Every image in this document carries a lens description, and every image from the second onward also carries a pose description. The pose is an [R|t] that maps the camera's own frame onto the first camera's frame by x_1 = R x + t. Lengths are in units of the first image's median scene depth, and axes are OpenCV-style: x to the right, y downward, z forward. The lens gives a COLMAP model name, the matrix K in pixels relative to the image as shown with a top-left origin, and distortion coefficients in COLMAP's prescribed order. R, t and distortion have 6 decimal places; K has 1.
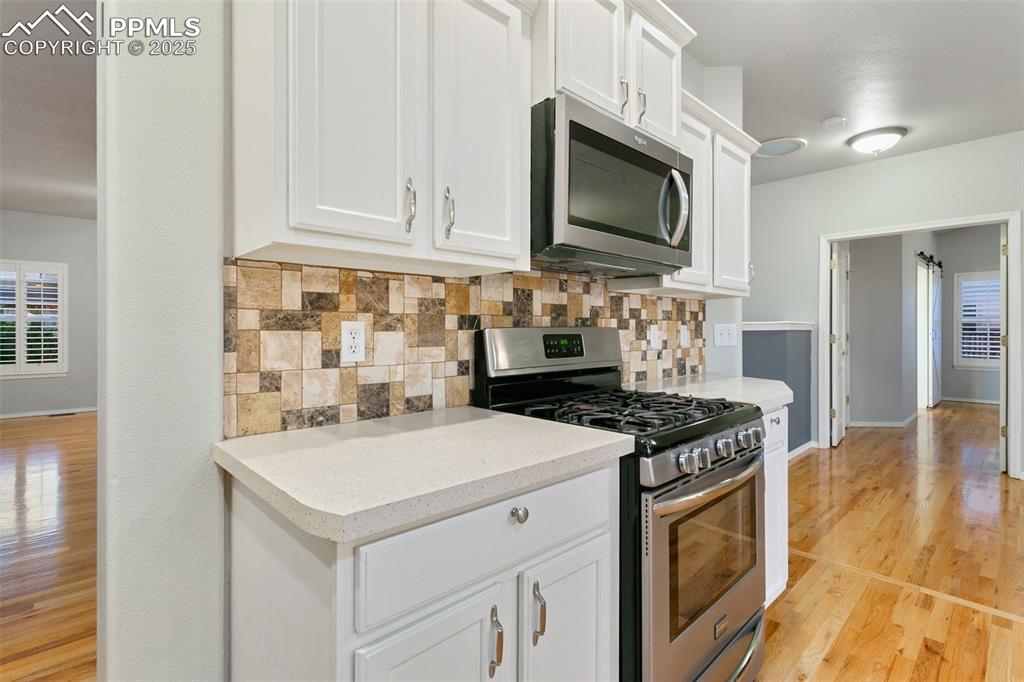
lens RADIAL K [[480.4, 0, 490.2], [0, 480.4, 331.6], [0, 0, 1]] dist [-0.000167, 0.001764]
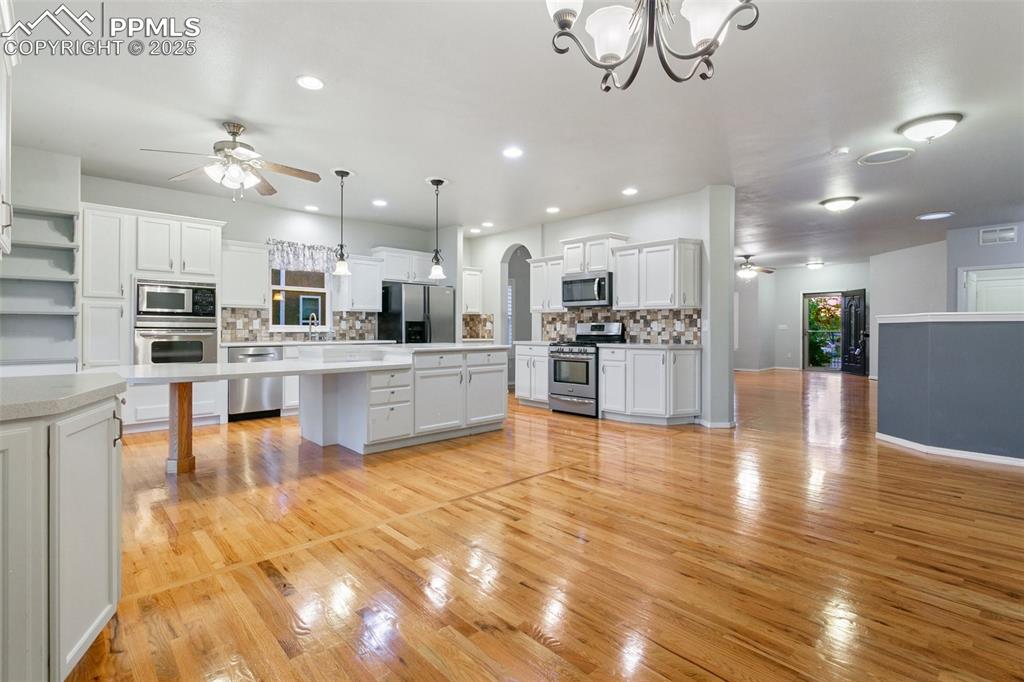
lens RADIAL K [[480.4, 0, 510.0], [0, 480.4, 330.2], [0, 0, 1]] dist [-0.000167, 0.001764]
pose [[0.018731, 0.002277, -0.999822, 4.342104], [-0.006470, 0.999977, 0.002156, 0.048879], [0.999804, 0.006428, 0.018745, 0.305591]]
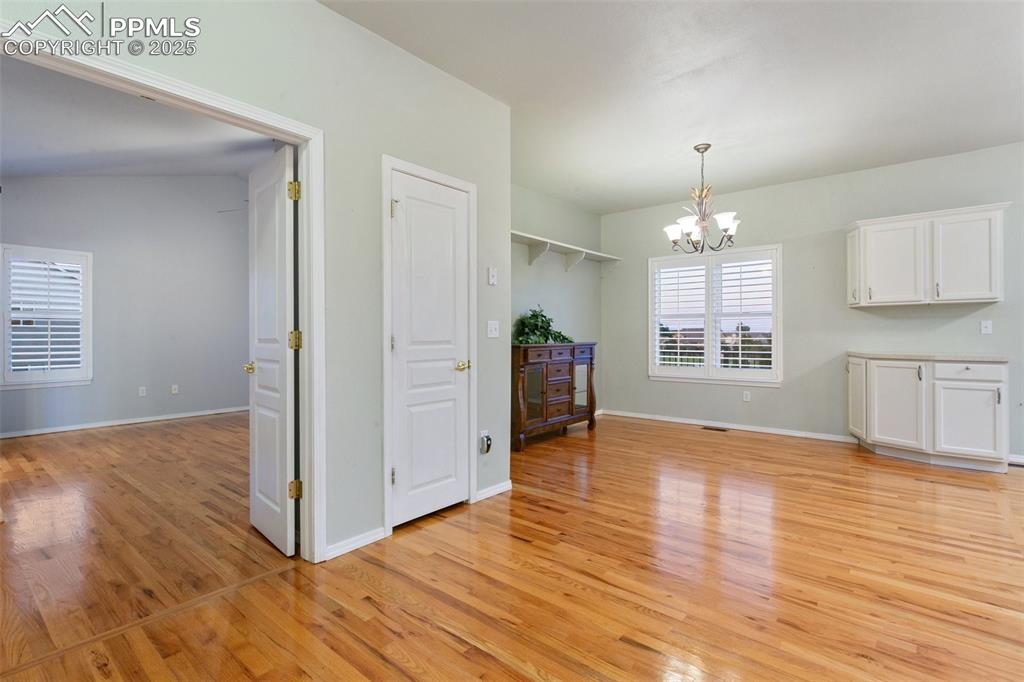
lens RADIAL K [[480.4, 0, 507.8], [0, 480.4, 339.7], [0, 0, 1]] dist [-0.000167, 0.001764]
pose [[-0.142200, -0.010188, 0.989785, 1.064416], [0.009230, 0.999890, 0.011618, 0.038402], [-0.989795, 0.010788, -0.142090, 2.012695]]
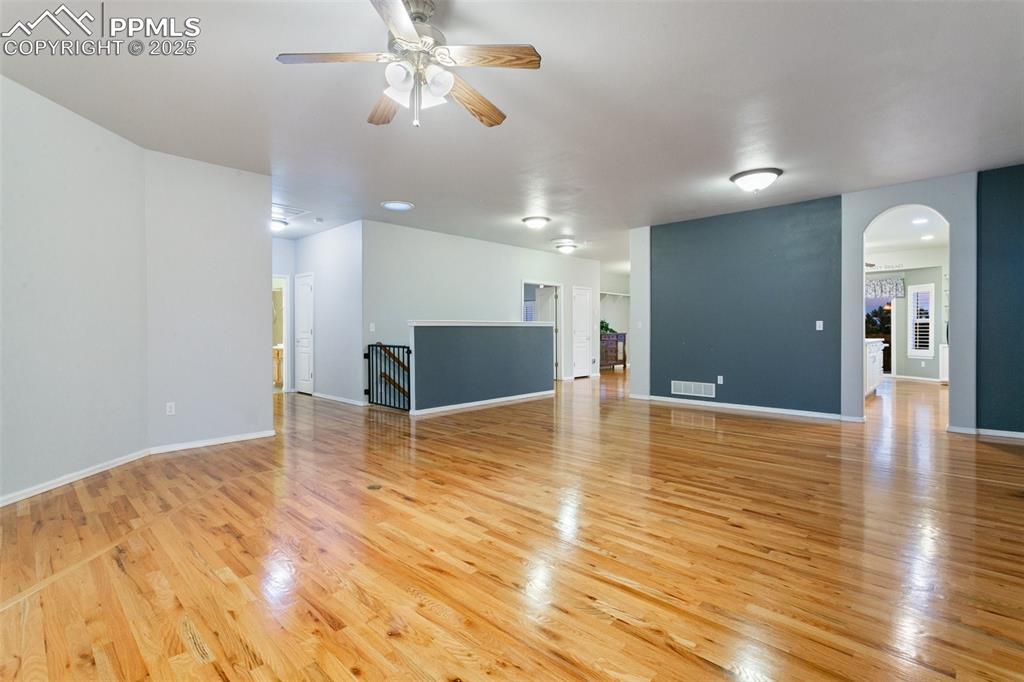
lens RADIAL K [[480.4, 0, 511.3], [0, 480.4, 337.6], [0, 0, 1]] dist [-0.000167, 0.001764]
pose [[-0.079813, -0.014347, 0.996707, -3.890012], [0.007760, 0.999857, 0.015014, 0.044148], [-0.996780, 0.008933, -0.079690, 3.598025]]
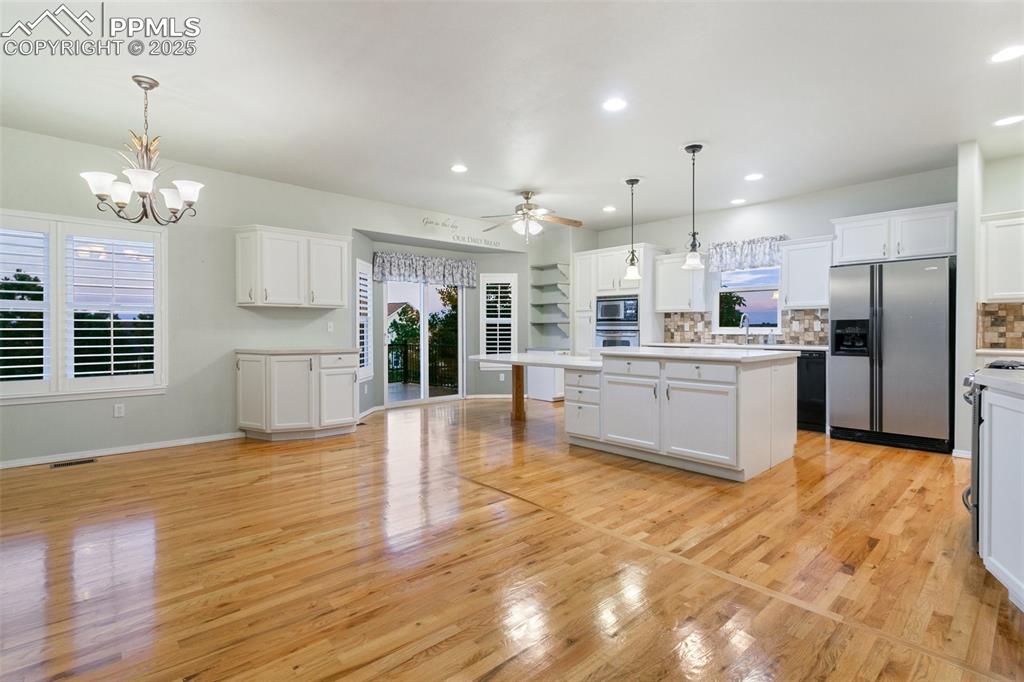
lens RADIAL K [[480.4, 0, 500.3], [0, 480.4, 336.0], [0, 0, 1]] dist [-0.000167, 0.001764]
pose [[-0.999984, 0.000157, 0.005735, 2.061546], [0.000250, 0.999868, 0.016231, 0.034080], [-0.005732, 0.016232, -0.999852, 2.546314]]
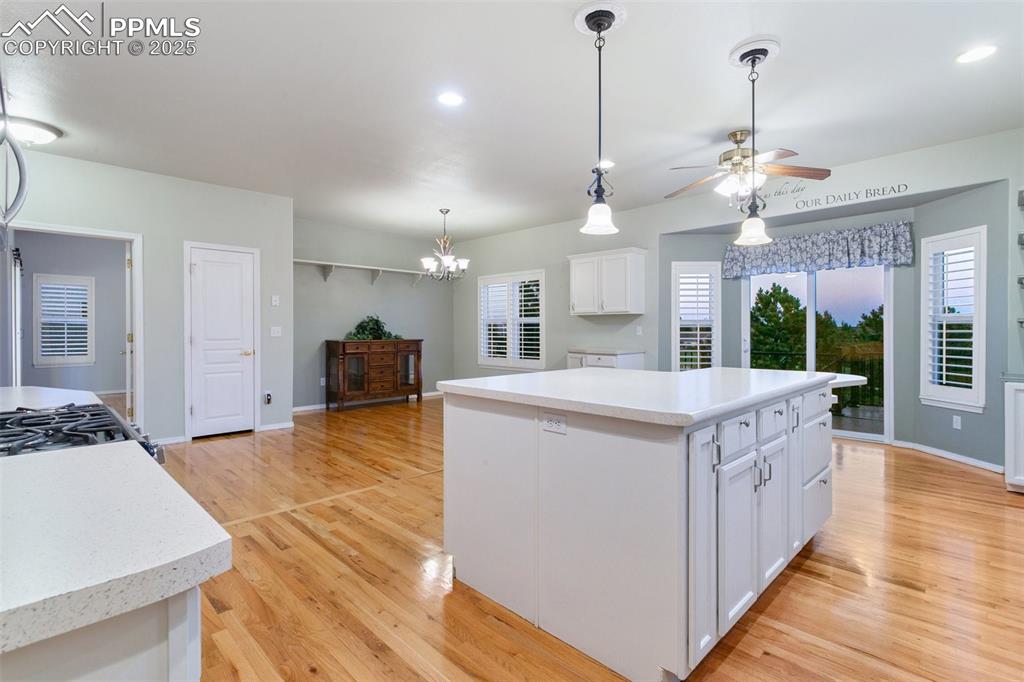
lens RADIAL K [[480.4, 0, 508.3], [0, 480.4, 335.7], [0, 0, 1]] dist [-0.000167, 0.001764]
pose [[-0.046606, -0.011415, 0.998848, -0.486043], [0.004639, 0.999921, 0.011643, 0.012415], [-0.998903, 0.005176, -0.046550, 0.226158]]
